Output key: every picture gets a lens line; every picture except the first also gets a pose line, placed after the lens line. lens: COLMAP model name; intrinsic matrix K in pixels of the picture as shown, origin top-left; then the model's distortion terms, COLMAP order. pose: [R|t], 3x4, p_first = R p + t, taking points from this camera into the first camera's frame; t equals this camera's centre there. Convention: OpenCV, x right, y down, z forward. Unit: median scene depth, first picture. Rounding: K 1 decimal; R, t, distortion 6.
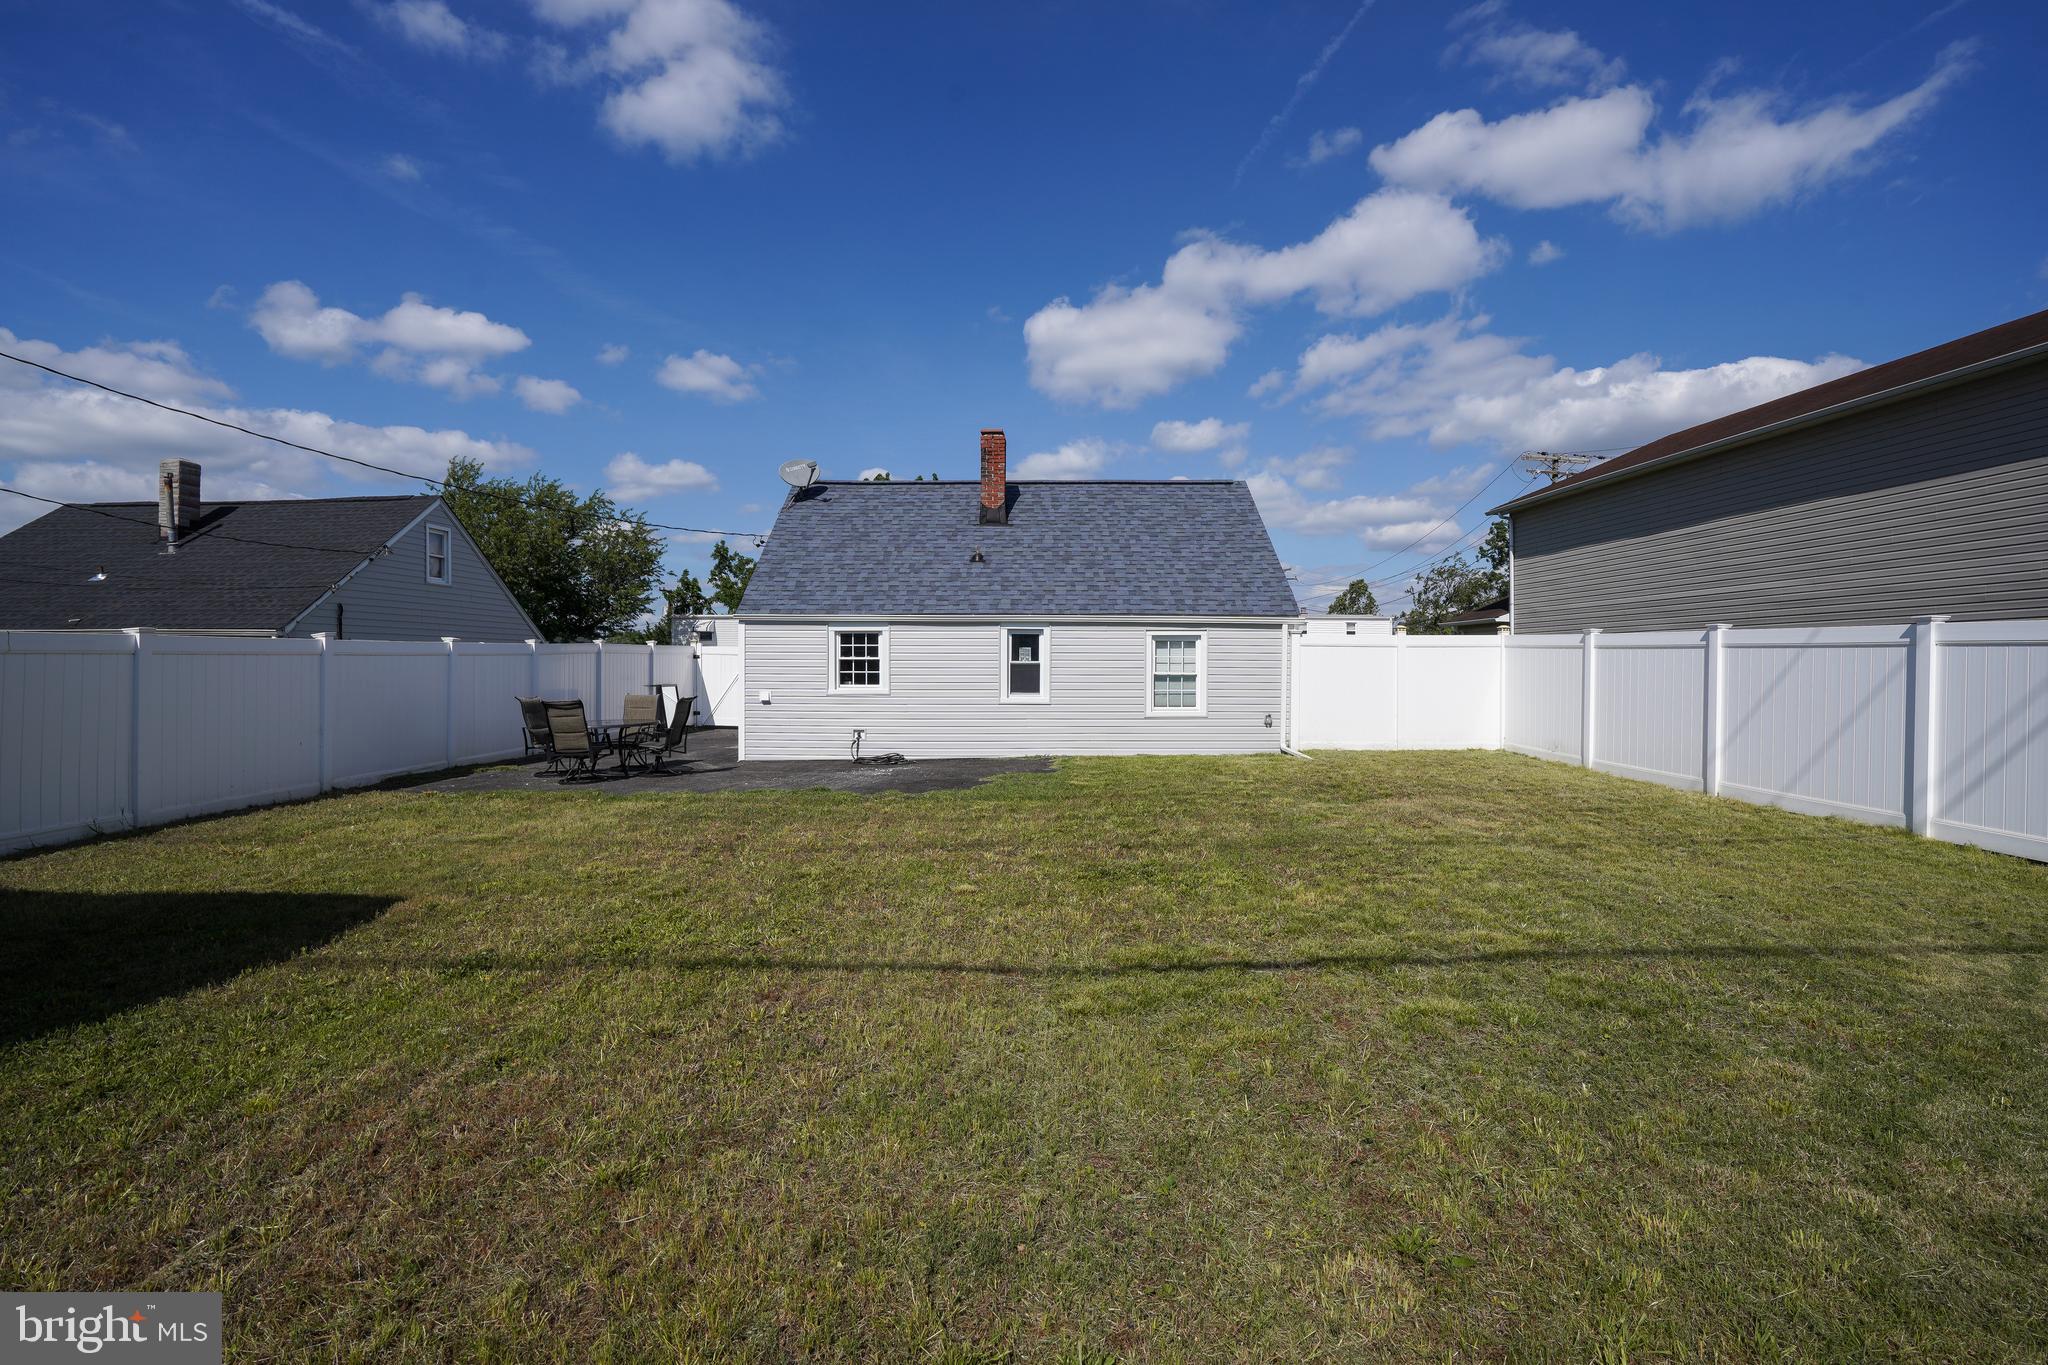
lens RADIAL K [[977.7, 0, 1020.6], [0, 977.7, 672.3], [0, 0, 1]] dist [-0.062423, 0.027284]
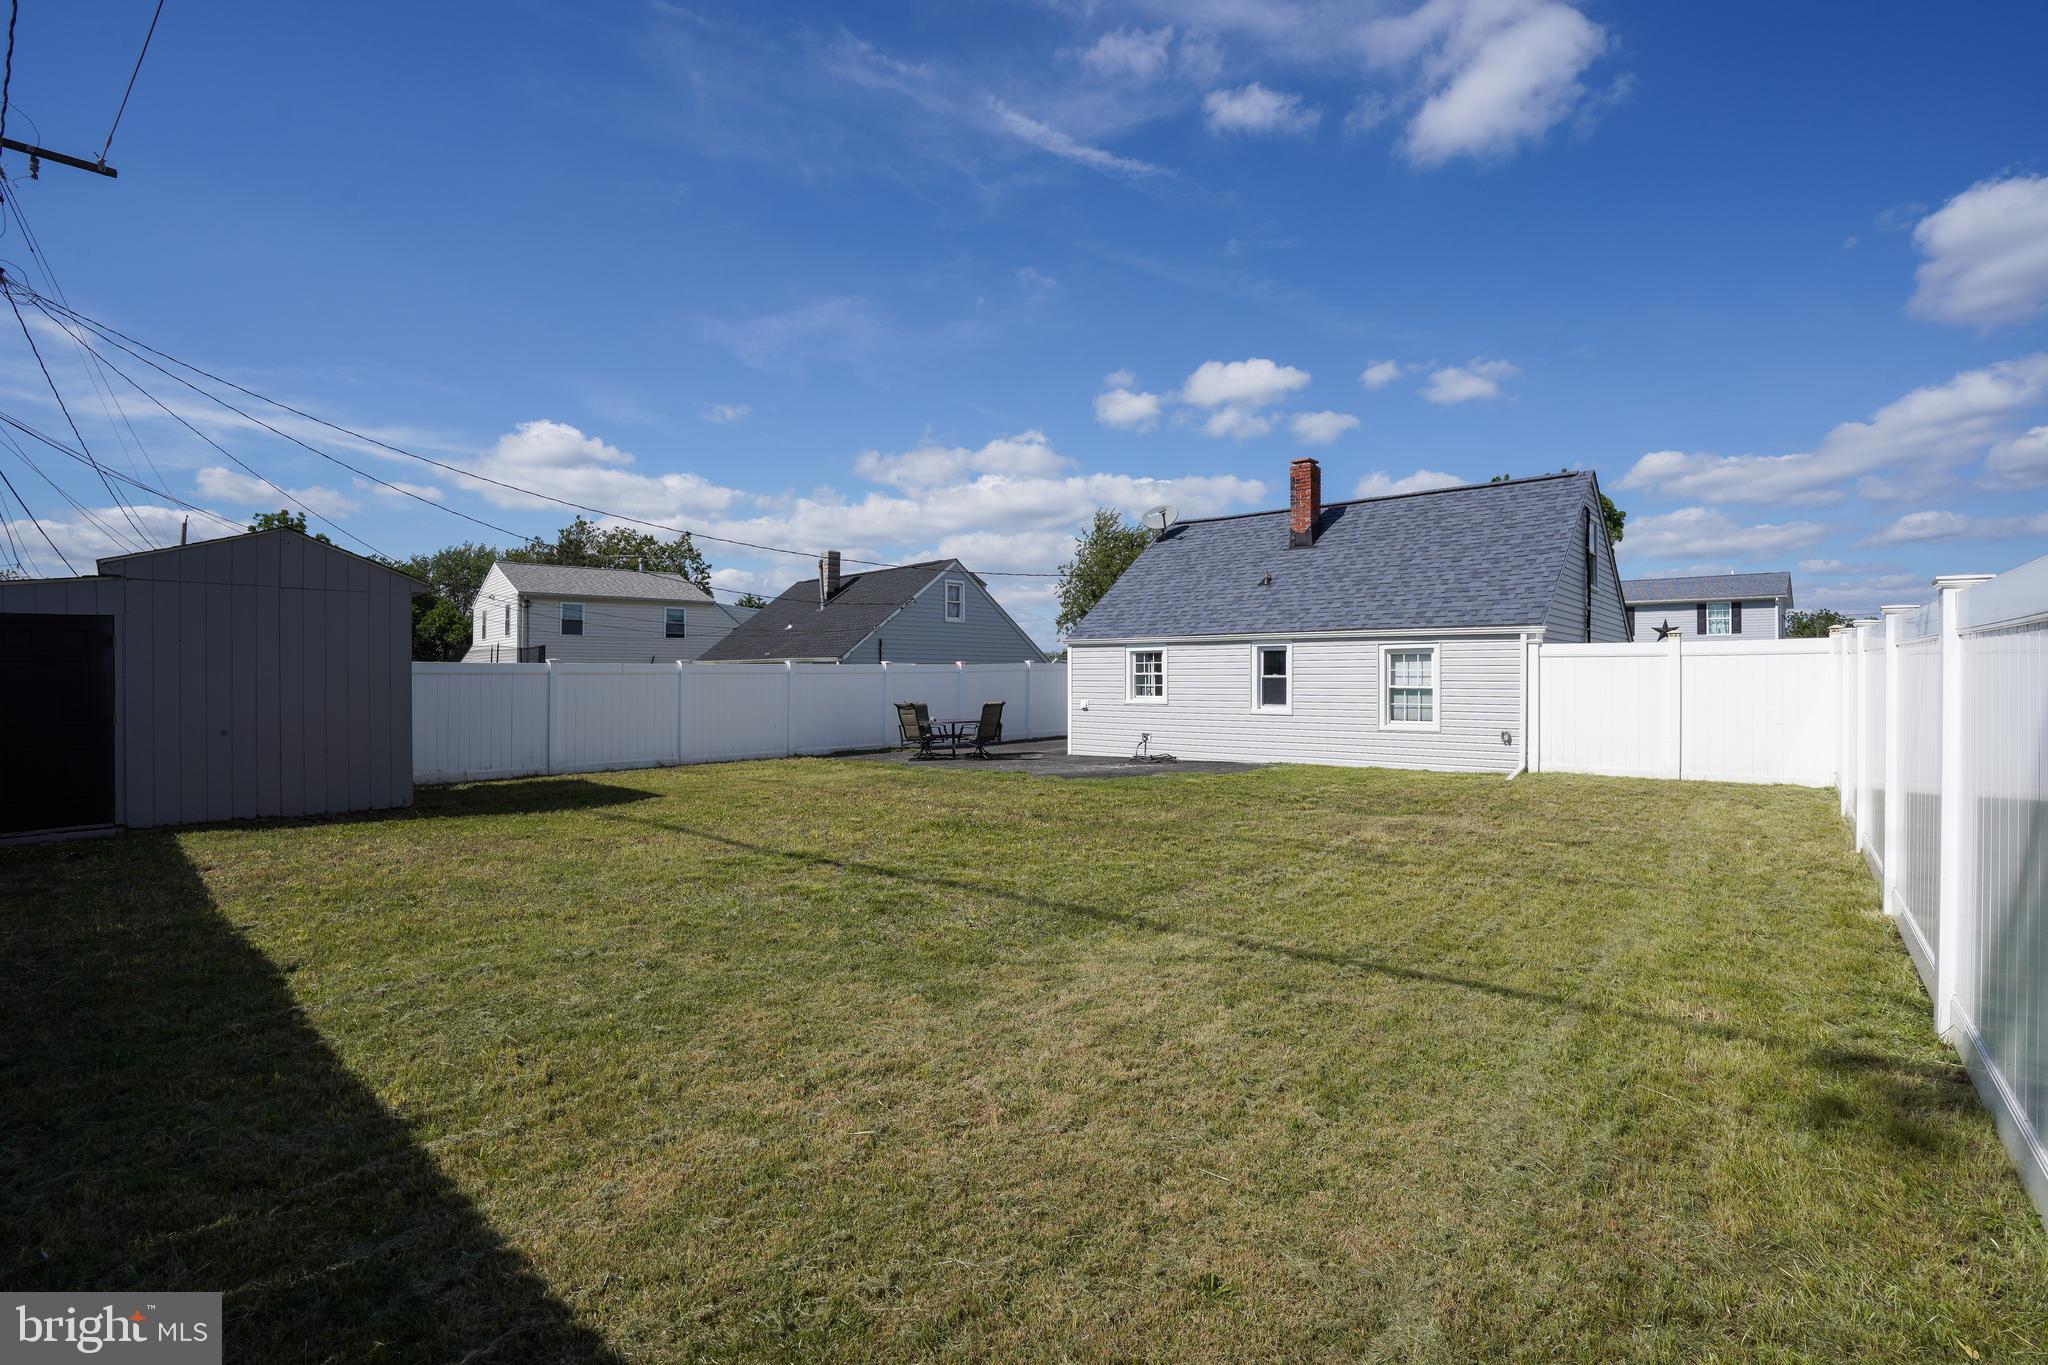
lens RADIAL K [[977.7, 0, 1020.6], [0, 977.7, 672.3], [0, 0, 1]] dist [-0.062423, 0.027284]
pose [[0.742195, -0.006771, -0.670150, 0.520993], [-0.005323, 0.999858, -0.015997, 0.003919], [0.670163, 0.015440, 0.742053, 0.008357]]
